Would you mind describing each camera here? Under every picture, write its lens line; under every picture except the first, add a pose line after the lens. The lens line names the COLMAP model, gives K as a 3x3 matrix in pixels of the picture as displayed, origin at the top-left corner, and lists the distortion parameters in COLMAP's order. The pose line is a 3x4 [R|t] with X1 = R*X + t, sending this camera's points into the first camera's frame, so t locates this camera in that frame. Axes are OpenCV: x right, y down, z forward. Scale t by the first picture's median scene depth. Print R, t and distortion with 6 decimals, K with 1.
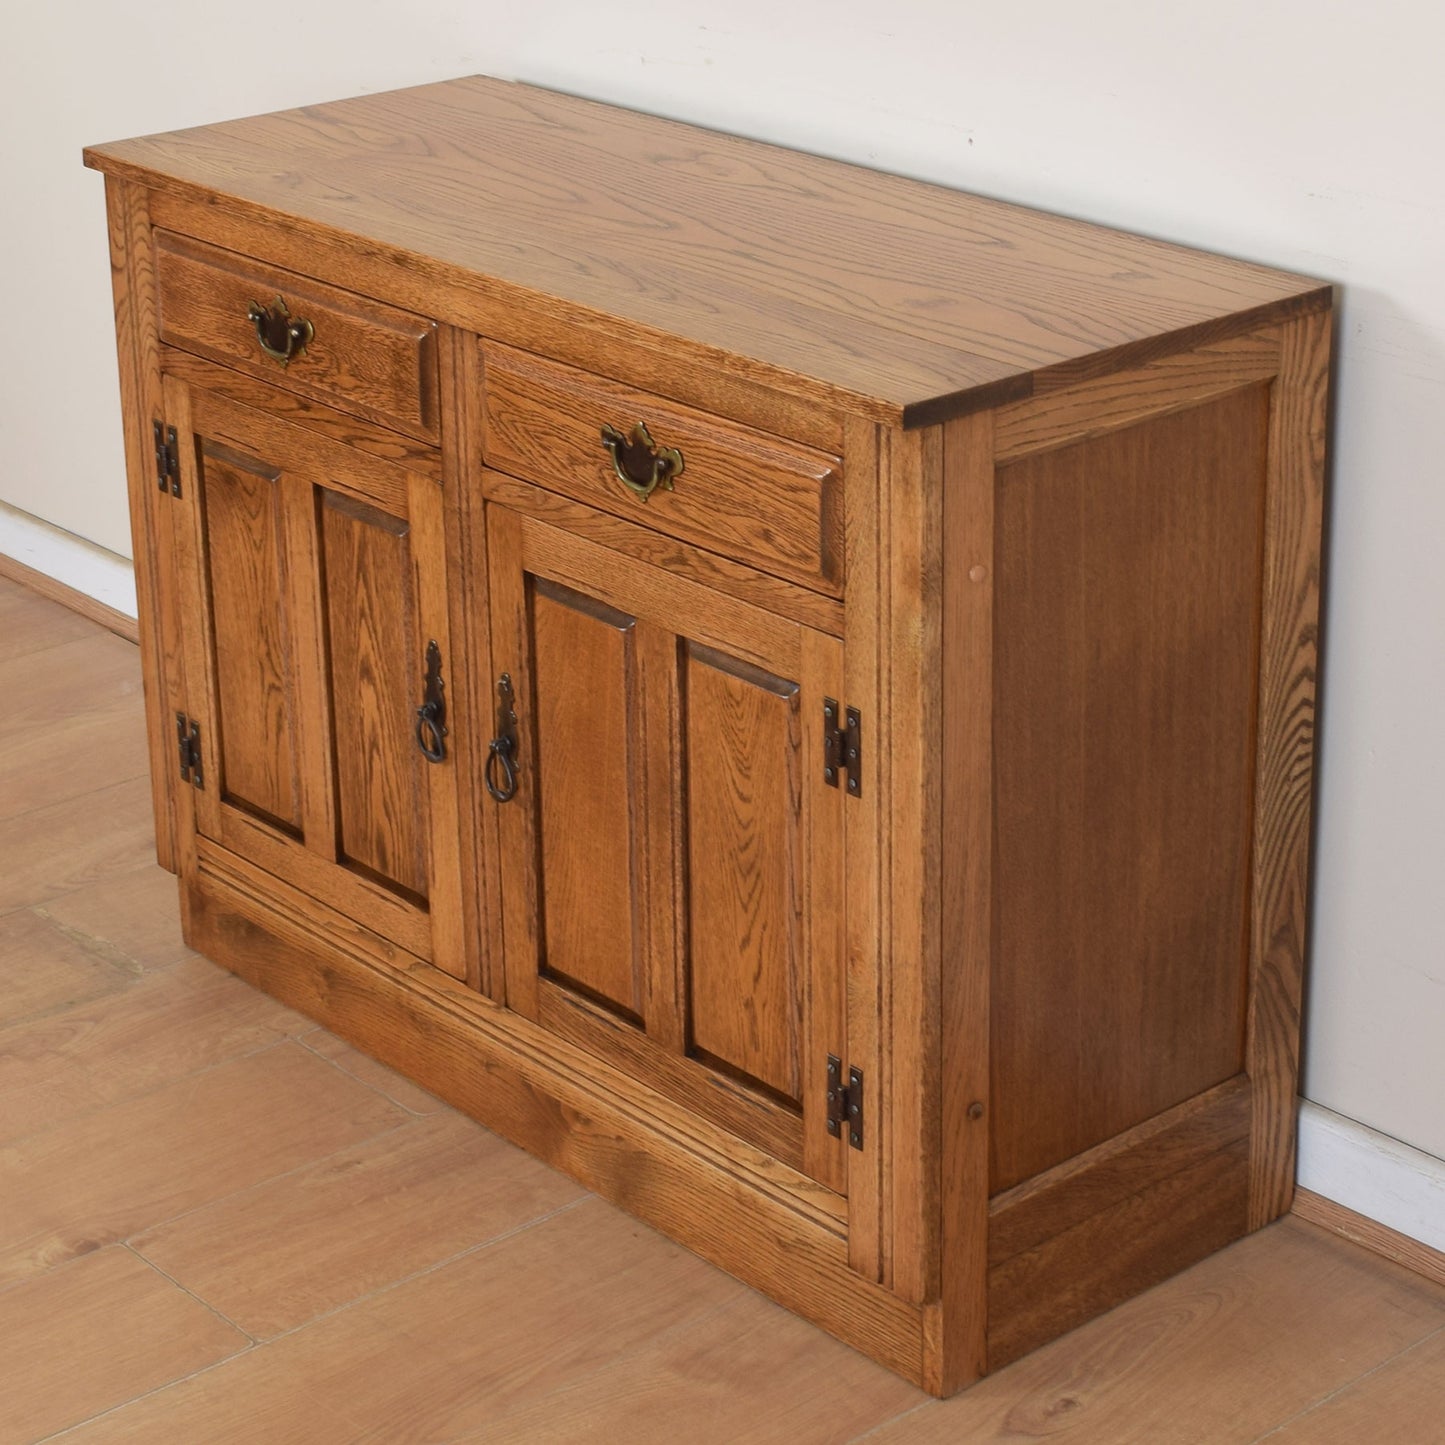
lens RADIAL K [[3472.0, 0, 760.2], [0, 3472.0, 574.2], [0, 0, 1]] dist [-0.068817, -0.271027]
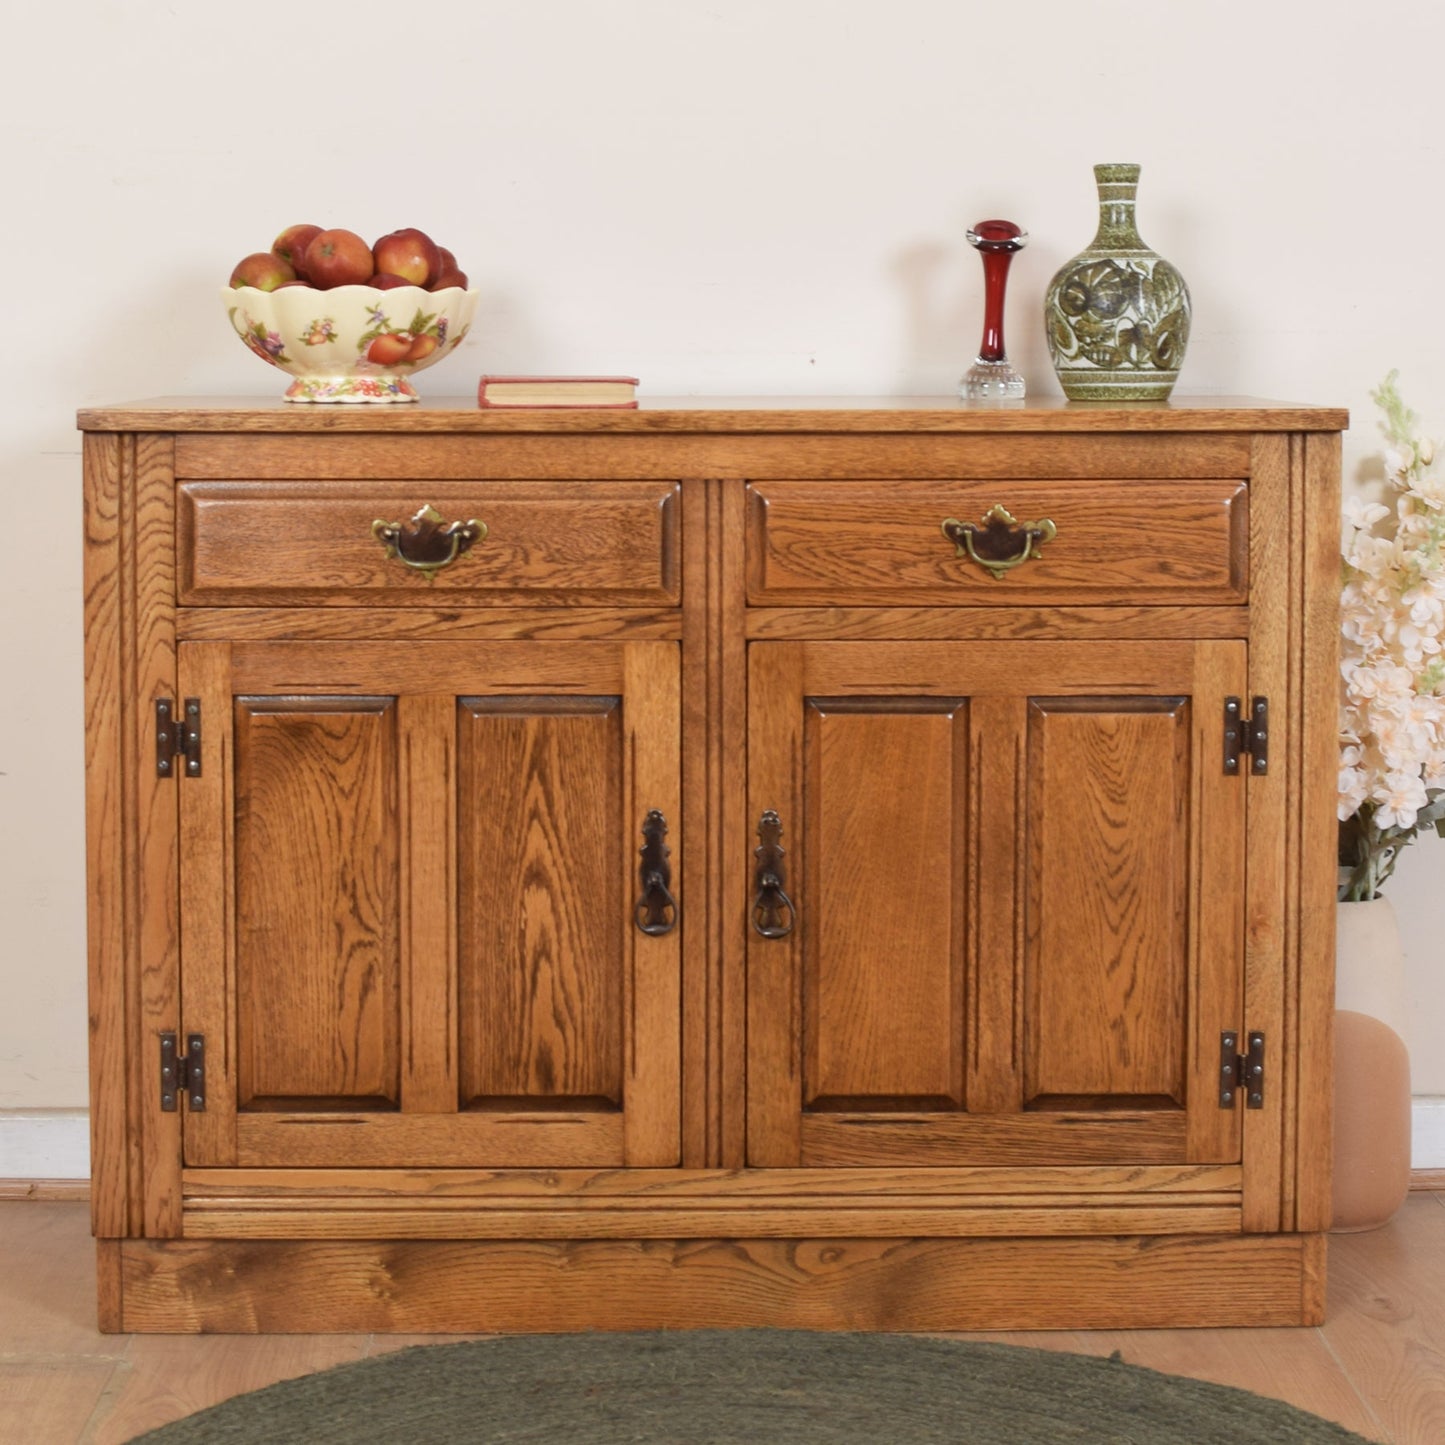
lens RADIAL K [[3109.0, 0, 722.0], [0, 3109.0, 437.6], [0, 0, 1]] dist [-0.074134, -0.113738]
pose [[0.642490, -0.017262, 0.766100, -0.827771], [0.255915, 0.947180, -0.193281, 0.103252], [-0.722298, 0.320237, 0.612972, 0.412011]]
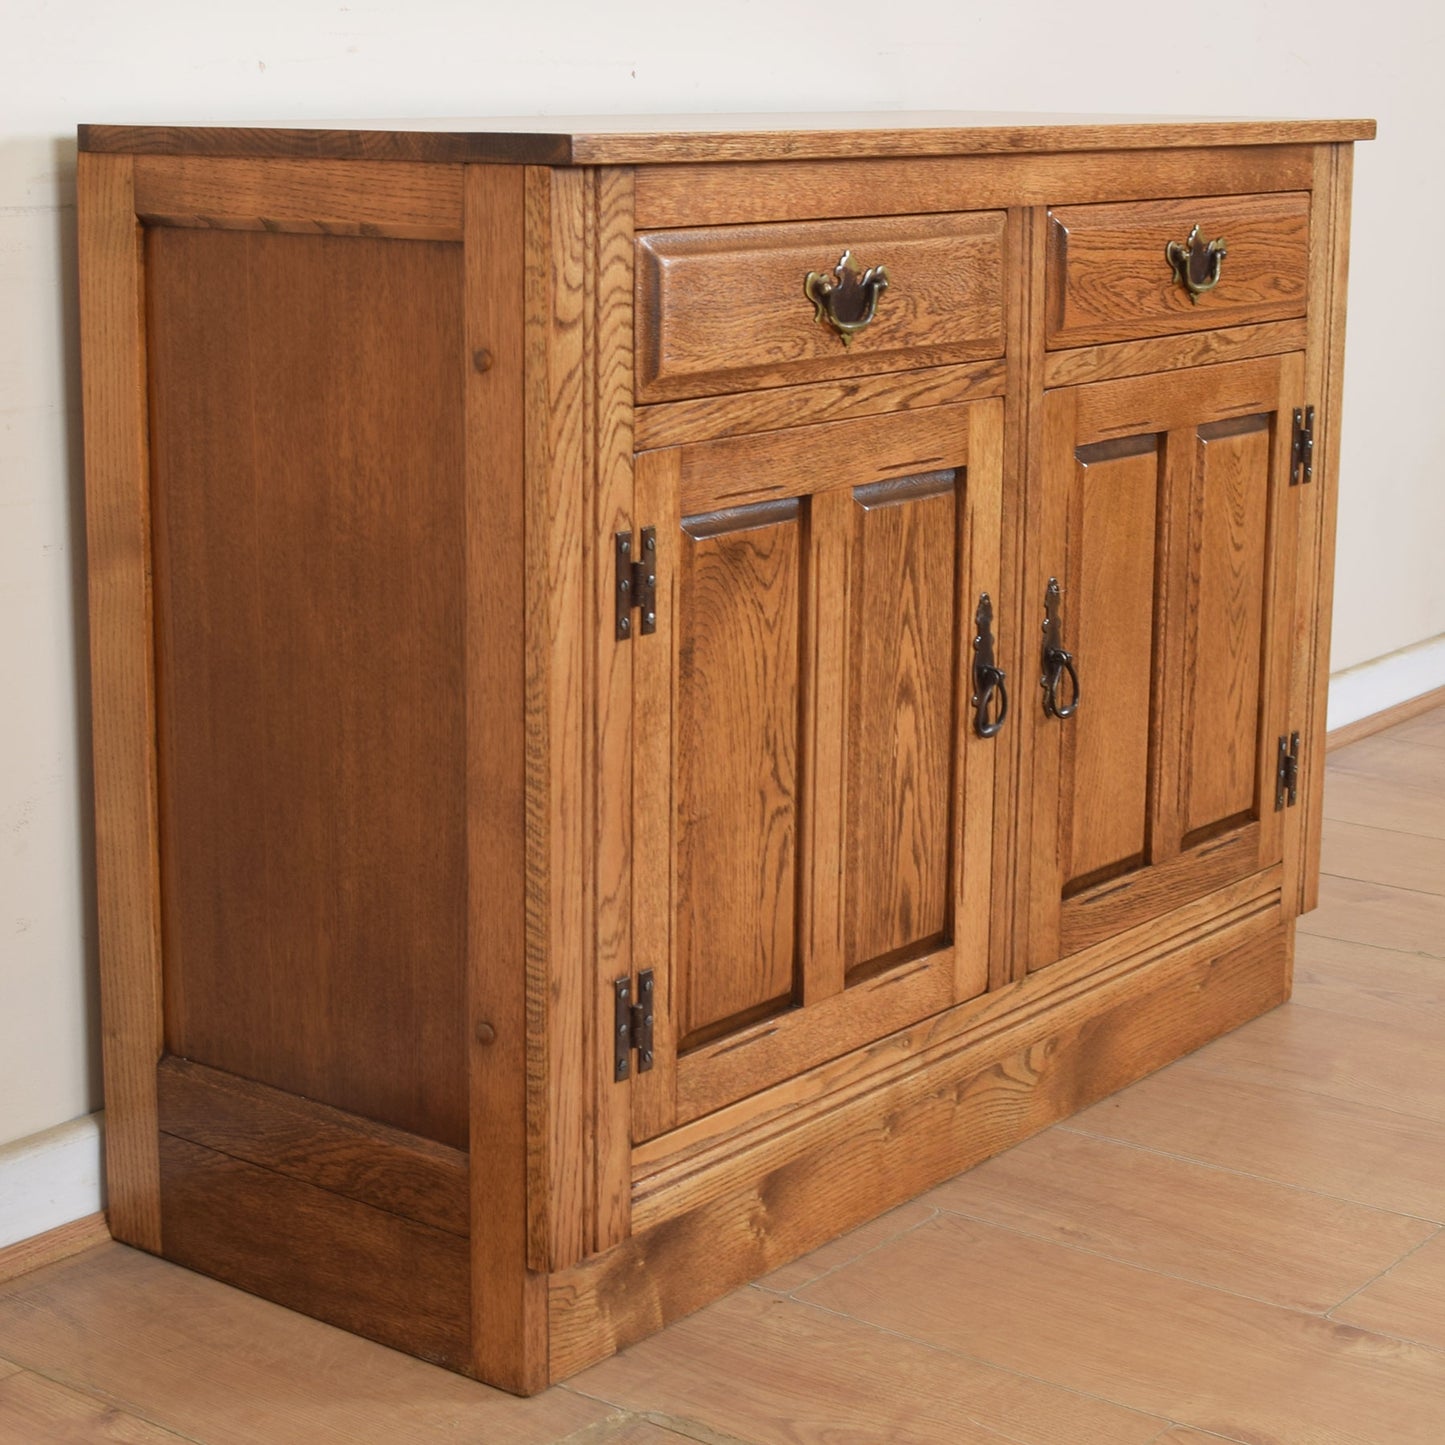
lens RADIAL K [[2937.7, 0, 674.8], [0, 2937.7, 587.3], [0, 0, 1]] dist [-0.084259, -0.087586]
pose [[-0.177757, -0.160896, 0.970832, -0.853655], [0.335388, 0.917574, 0.213478, -0.178379], [-0.925158, 0.363552, -0.109142, 1.222357]]
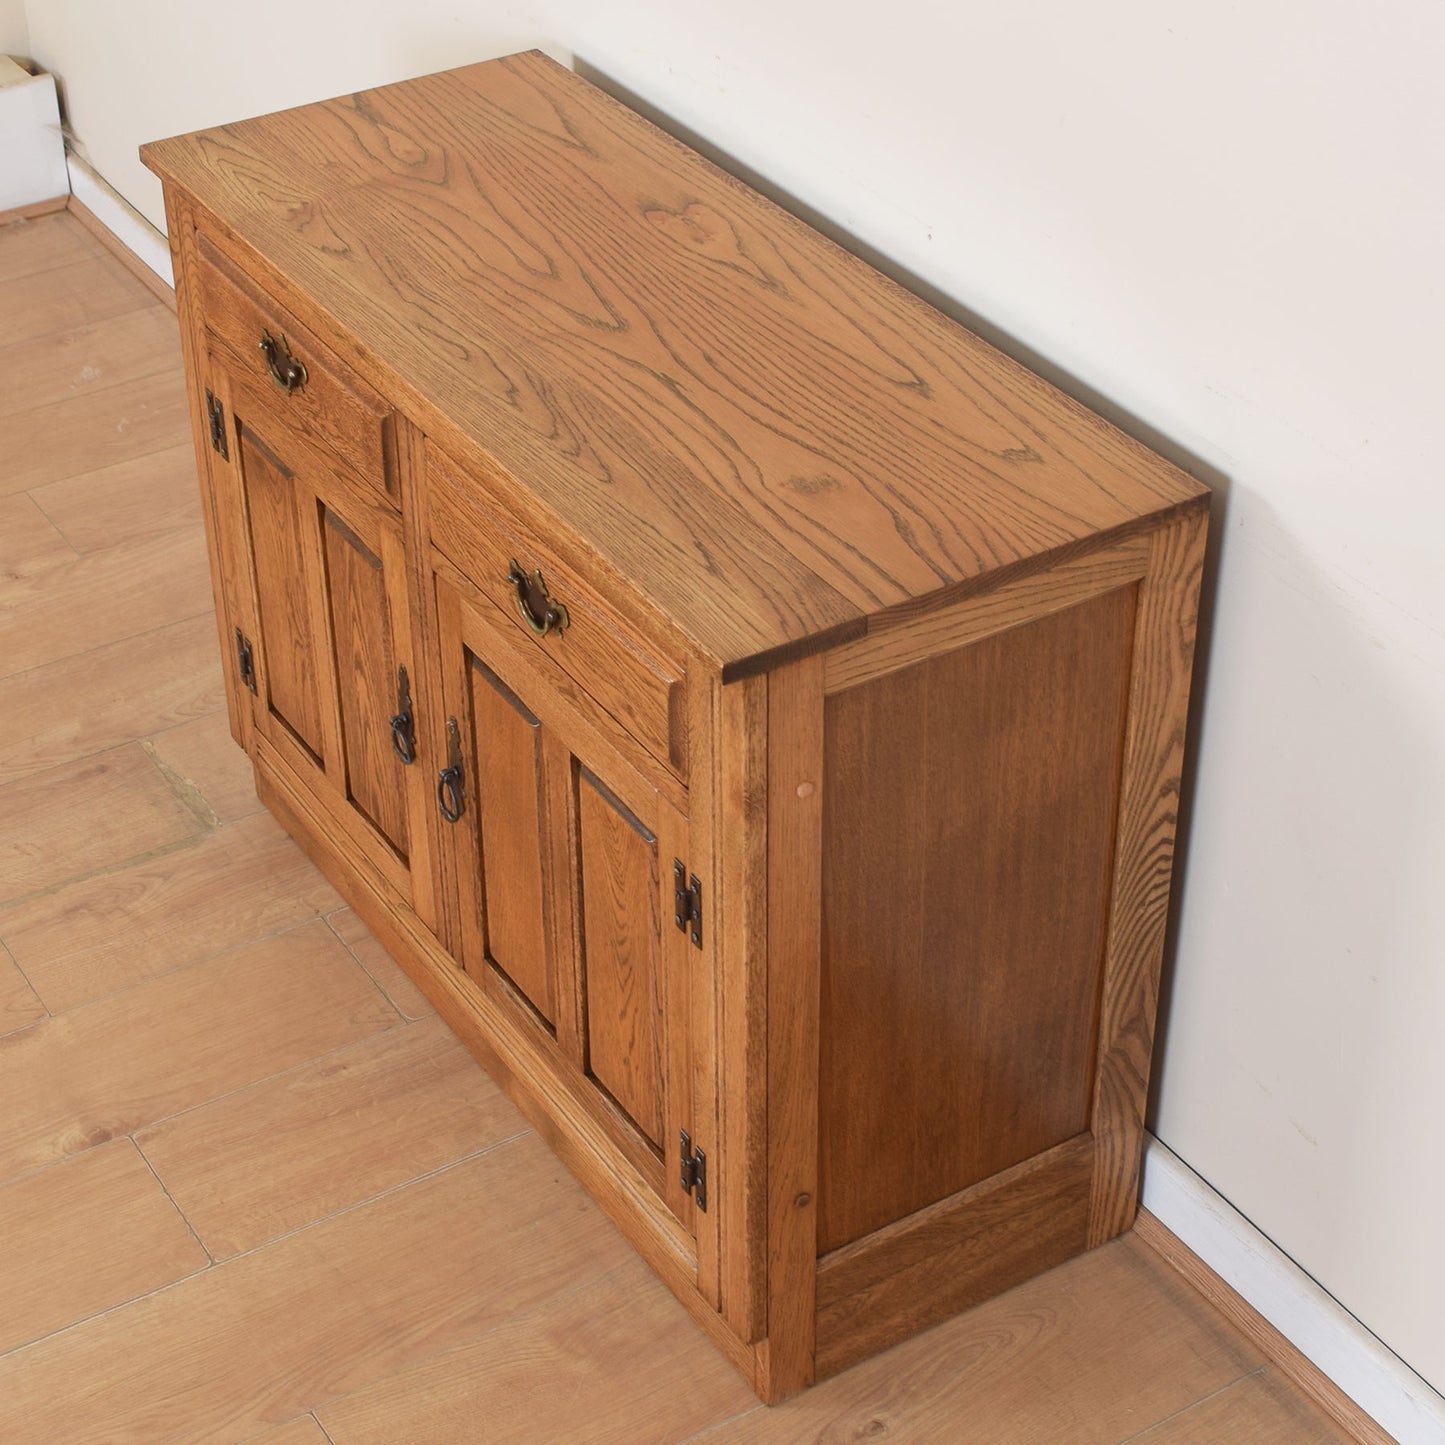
lens RADIAL K [[2871.3, 0, 653.3], [0, 2871.3, 752.3], [0, 0, 1]] dist [-0.067779, -0.267066]
pose [[0.984289, 0.098201, -0.146740, 0.129037], [-0.054532, 0.959513, 0.276337, -0.224449], [0.167935, -0.263993, 0.949792, 0.143054]]
